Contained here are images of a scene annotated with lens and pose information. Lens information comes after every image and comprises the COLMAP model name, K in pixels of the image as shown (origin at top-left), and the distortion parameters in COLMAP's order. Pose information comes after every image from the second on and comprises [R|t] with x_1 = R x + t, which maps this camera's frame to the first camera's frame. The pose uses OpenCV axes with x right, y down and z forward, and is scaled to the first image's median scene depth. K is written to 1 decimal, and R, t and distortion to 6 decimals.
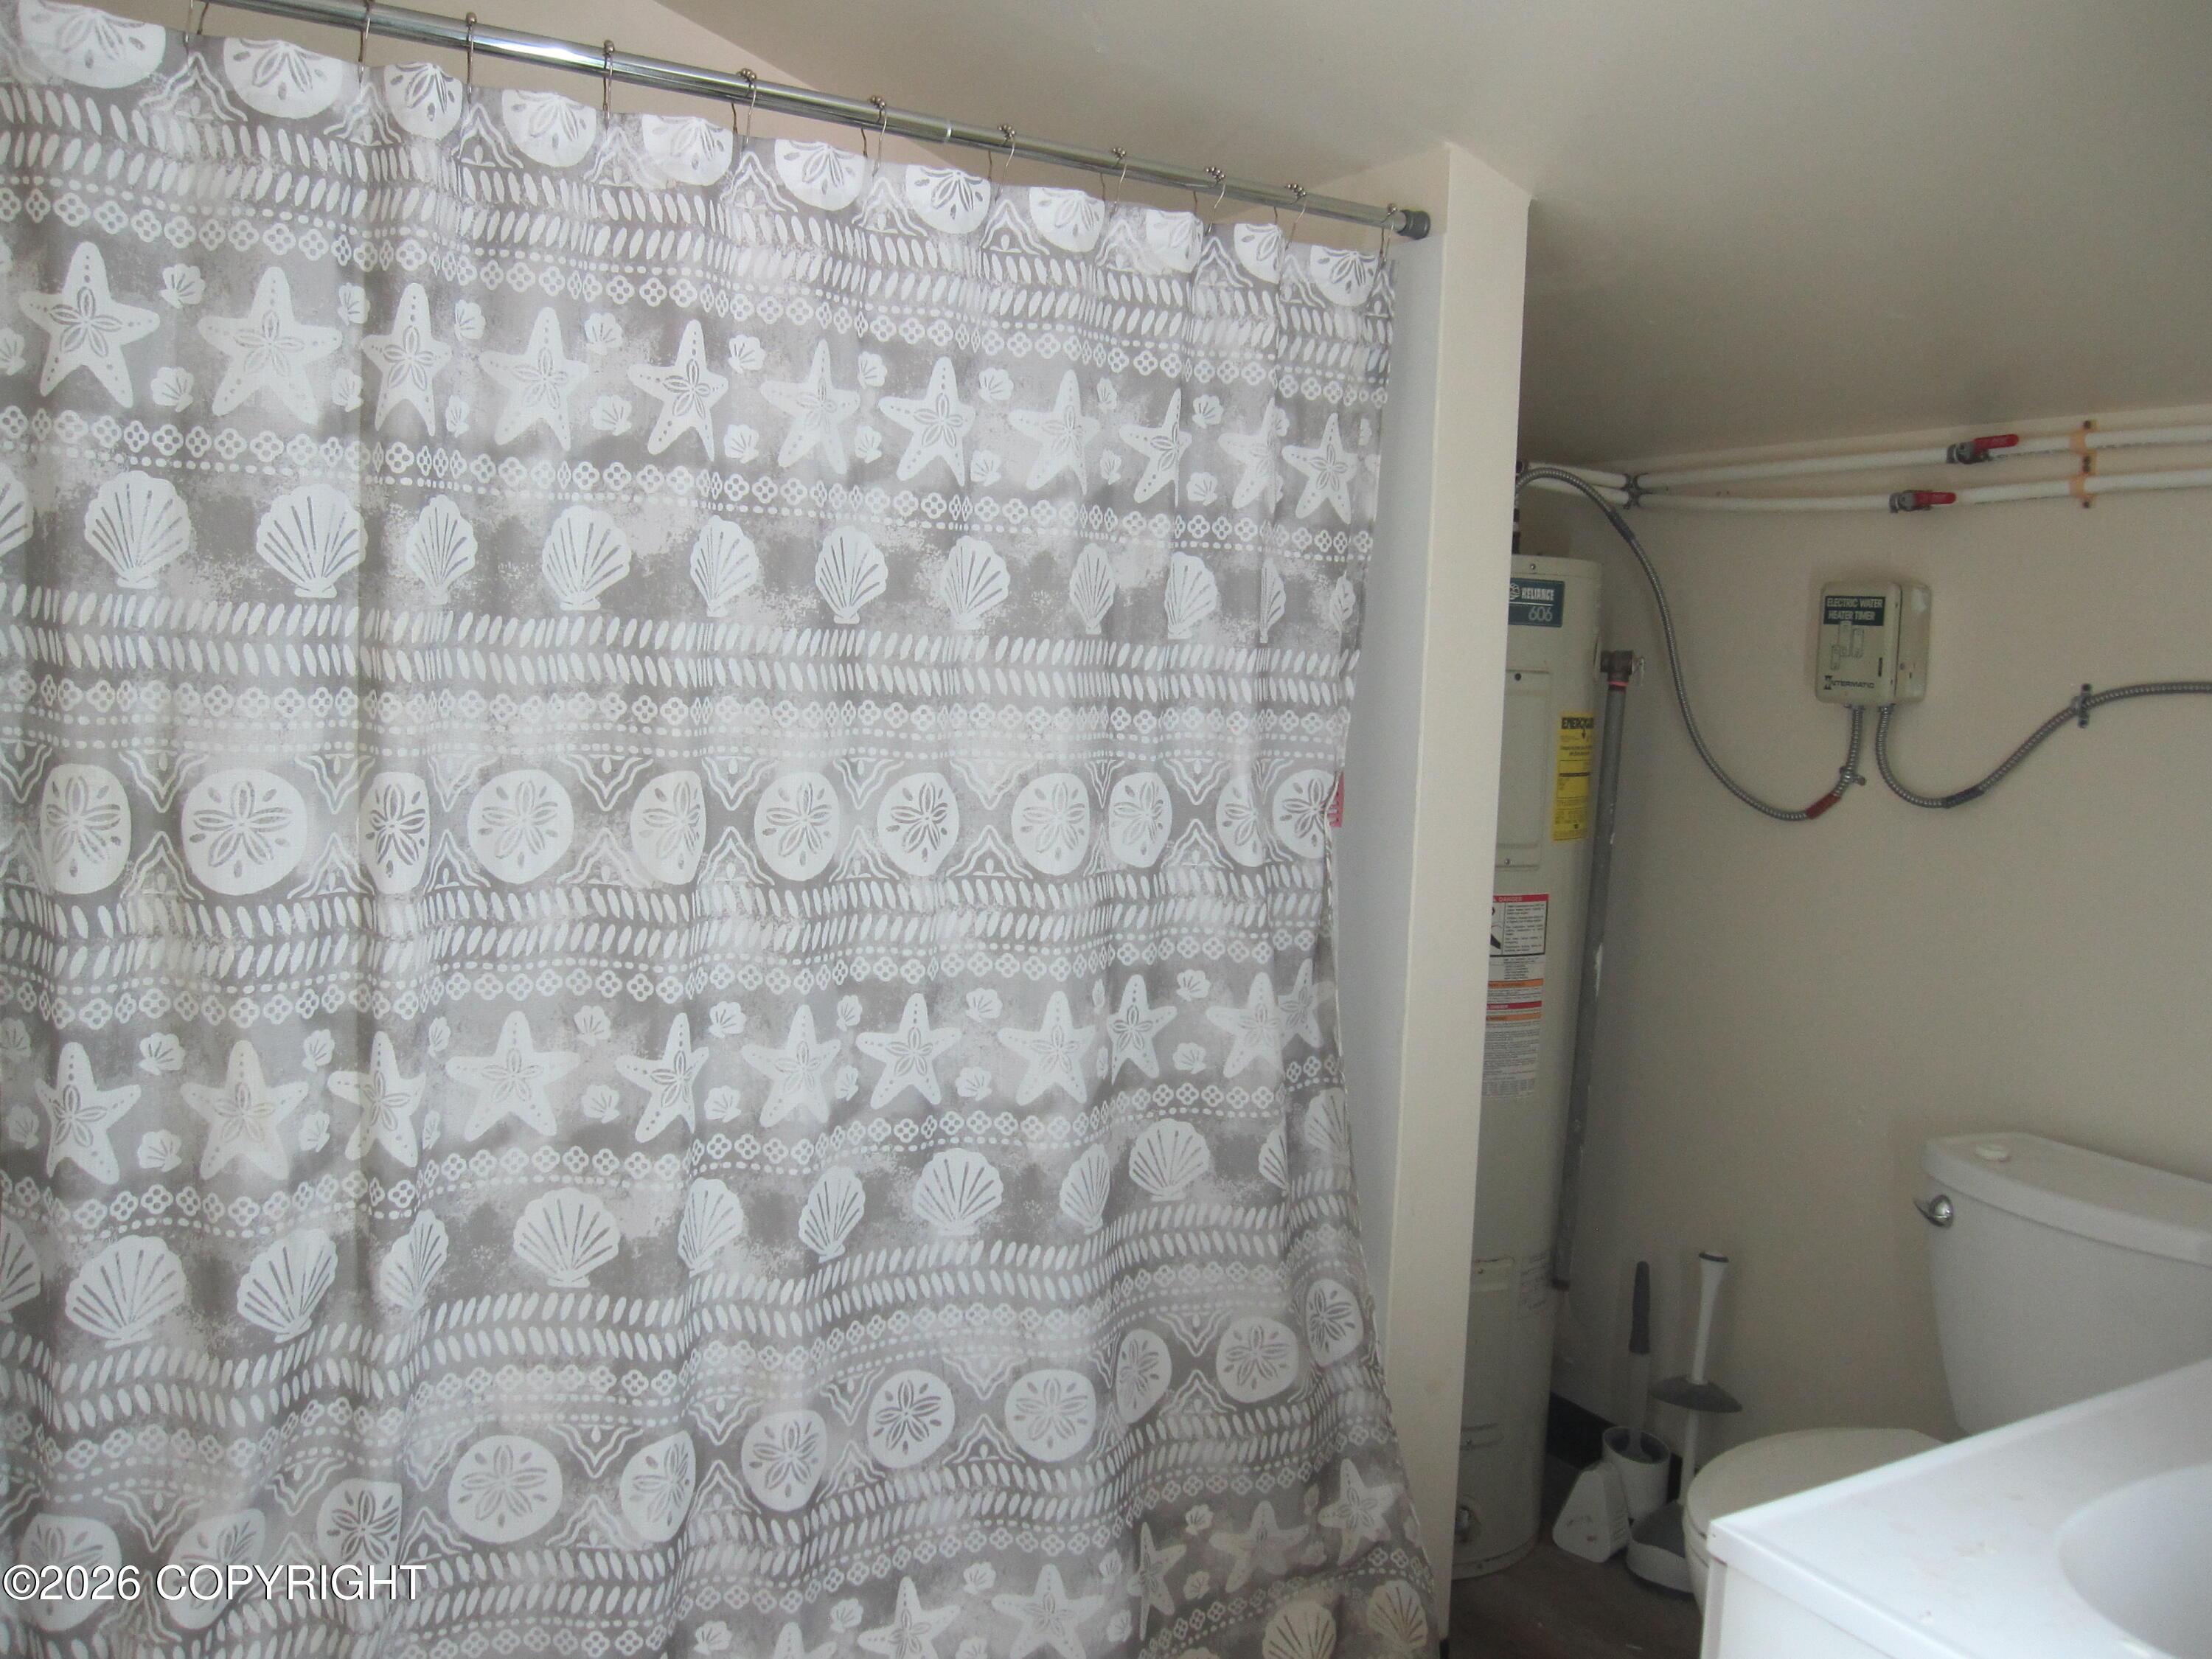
lens RADIAL K [[1831.4, 0, 1110.4], [0, 1831.4, 823.3], [0, 0, 1]] dist [-0.052857, 0.008733]
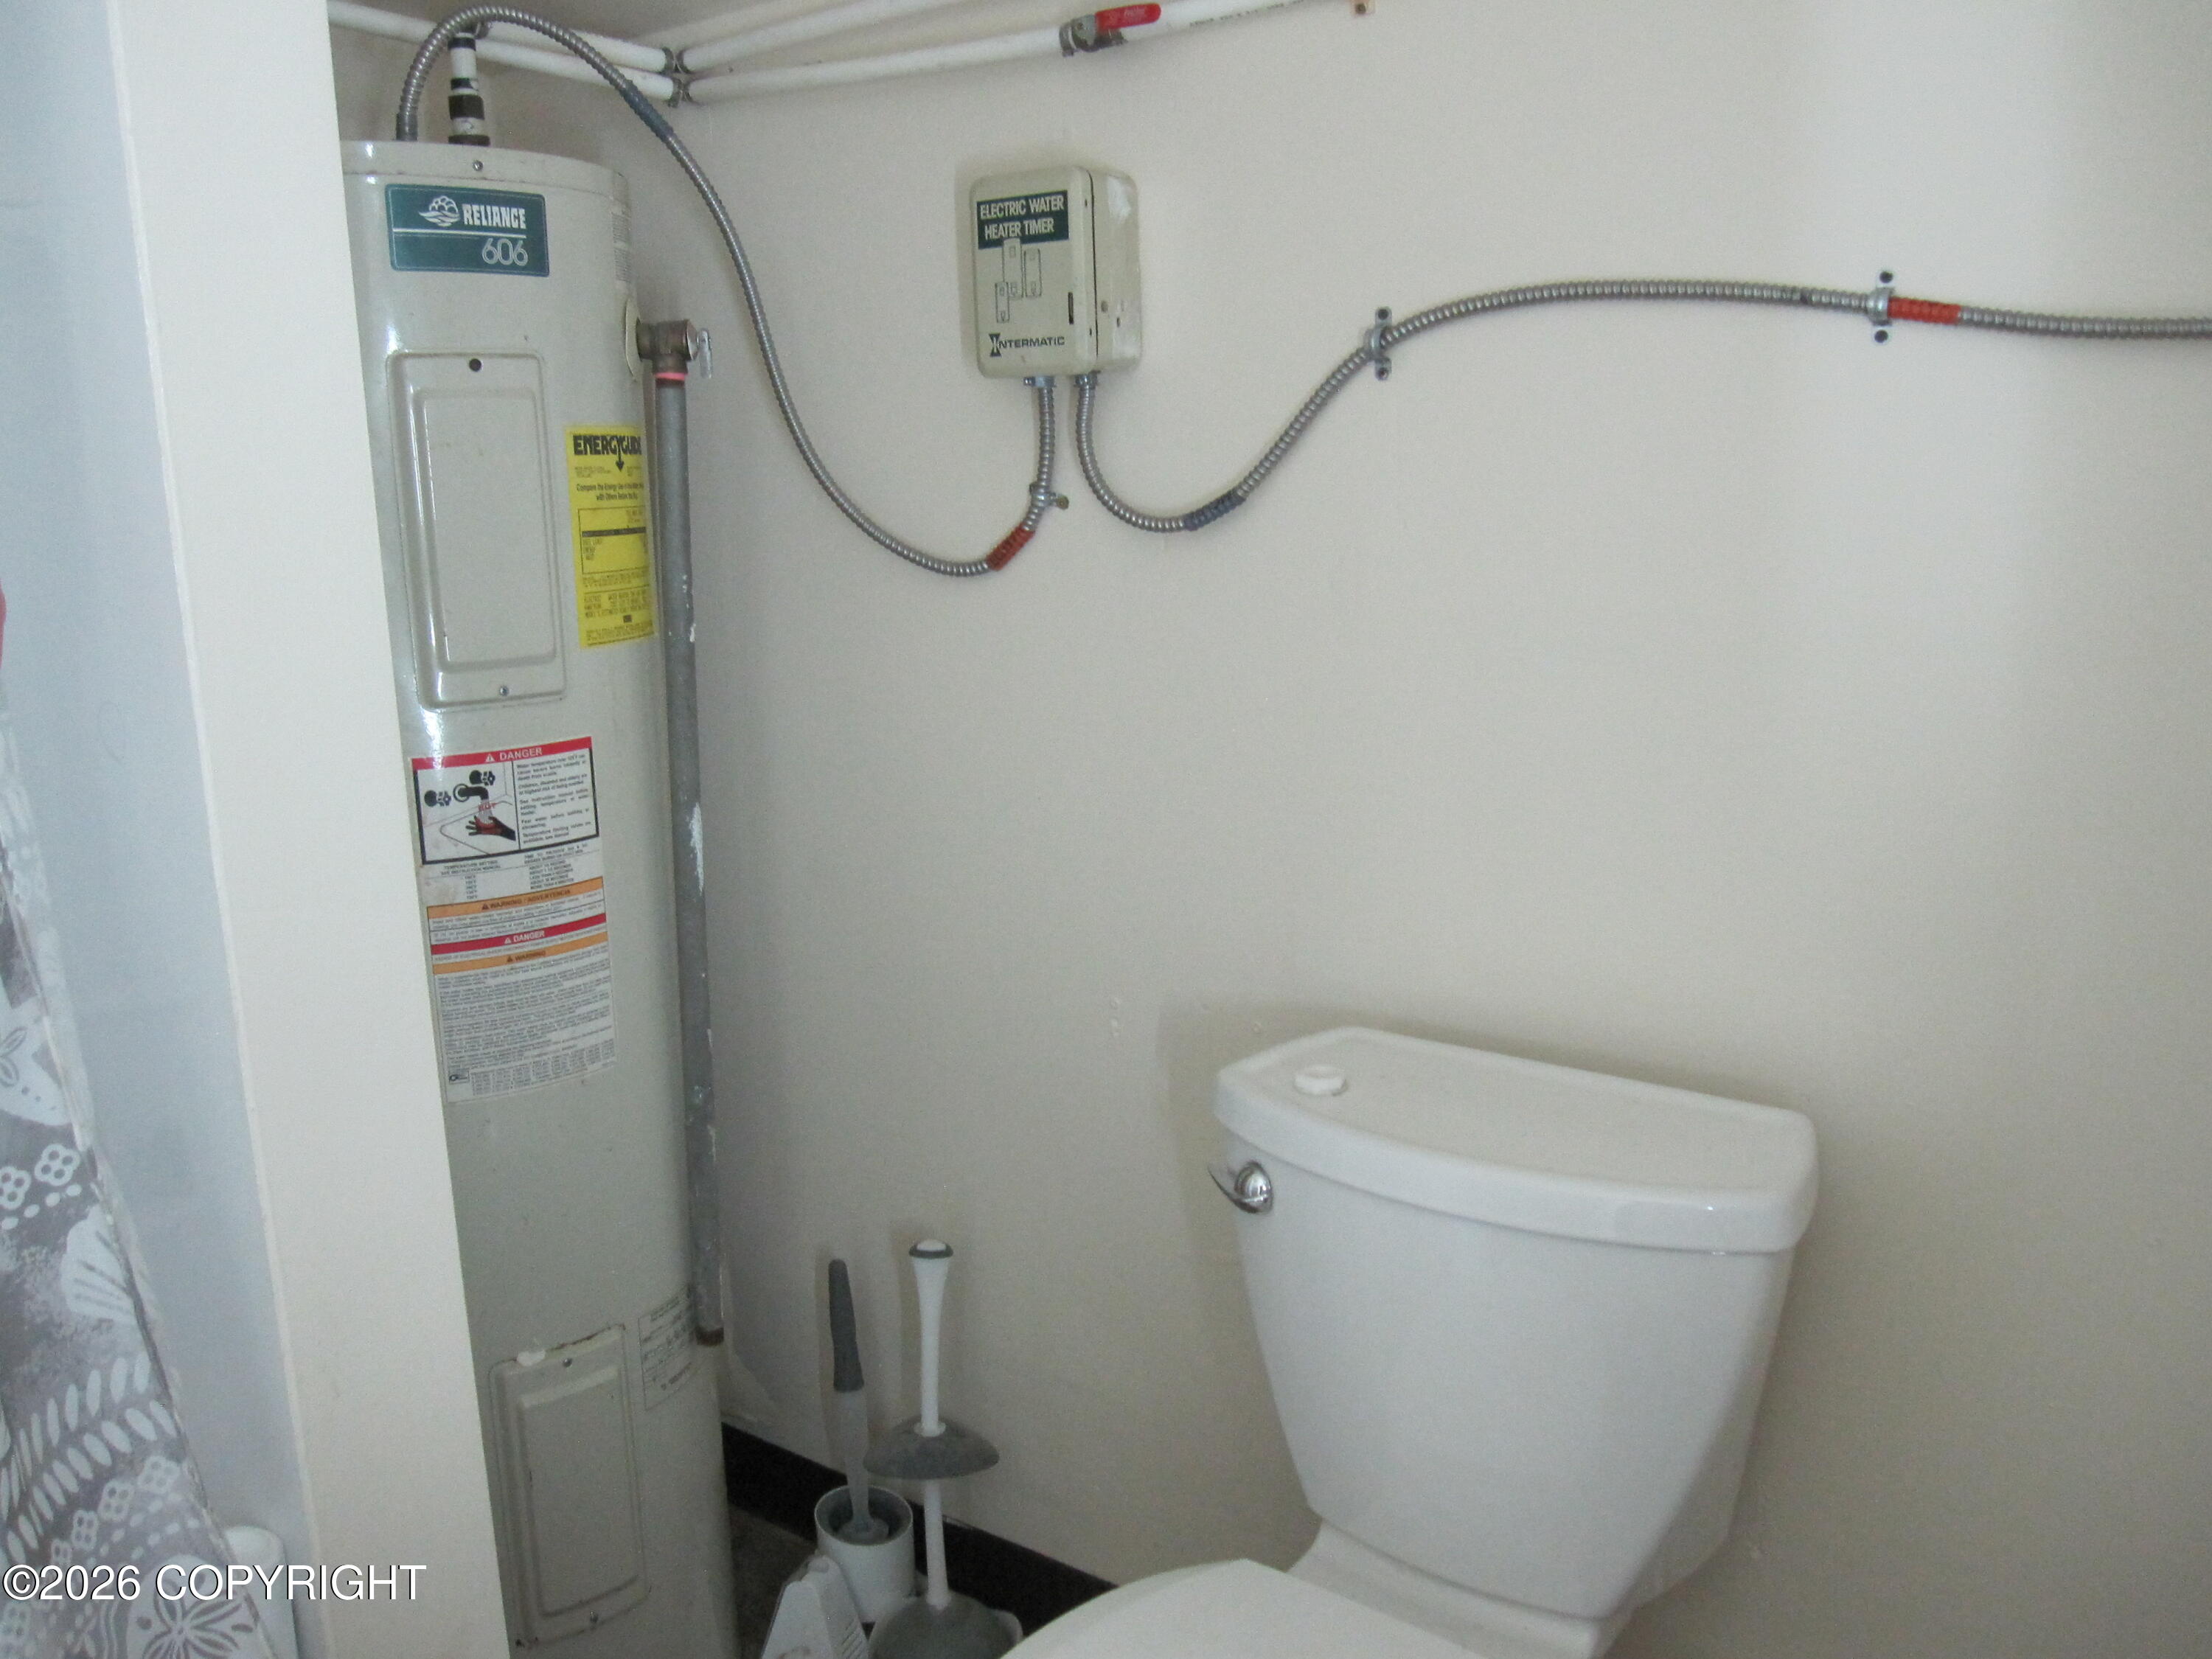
lens RADIAL K [[1831.4, 0, 1104.4], [0, 1831.4, 828.9], [0, 0, 1]] dist [-0.052857, 0.008733]
pose [[0.916322, -0.139548, 0.375341, 0.171372], [0.099439, 0.987251, 0.124288, 0.011407], [-0.387900, -0.076564, 0.918516, 0.398214]]
